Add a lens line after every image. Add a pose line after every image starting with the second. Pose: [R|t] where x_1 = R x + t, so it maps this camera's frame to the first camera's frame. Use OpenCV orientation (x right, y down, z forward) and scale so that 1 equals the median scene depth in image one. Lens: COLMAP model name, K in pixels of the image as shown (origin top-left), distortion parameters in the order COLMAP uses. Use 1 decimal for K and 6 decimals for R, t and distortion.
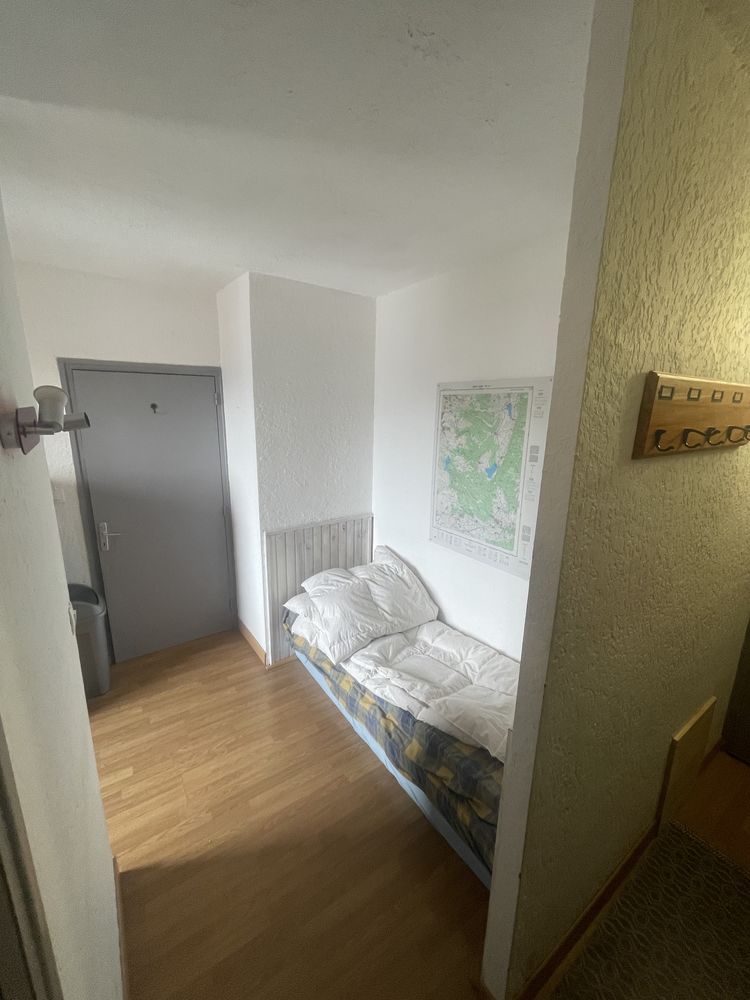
lens RADIAL K [[406.0, 0, 377.8], [0, 406.0, 497.8], [0, 0, 1]] dist [-0.003227, -0.000806]
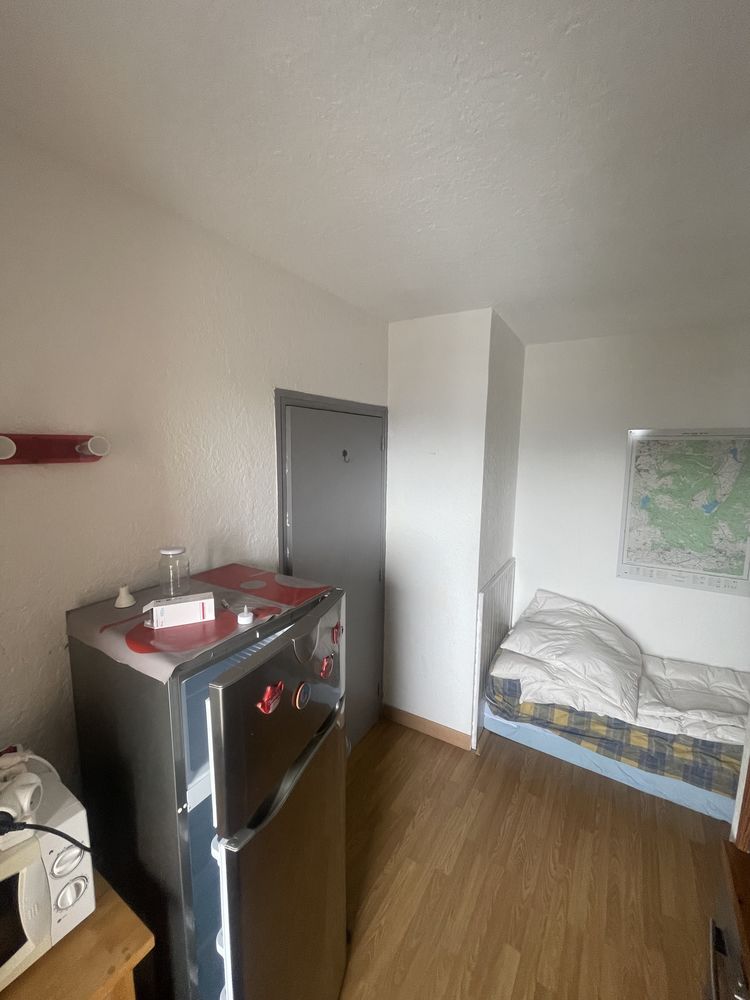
lens RADIAL K [[406.0, 0, 379.1], [0, 406.0, 496.7], [0, 0, 1]] dist [-0.003227, -0.000806]
pose [[0.915314, -0.057423, 0.398626, -0.942573], [0.092860, 0.993205, -0.070149, -0.094111], [-0.391889, 0.101225, 0.914427, 0.303457]]
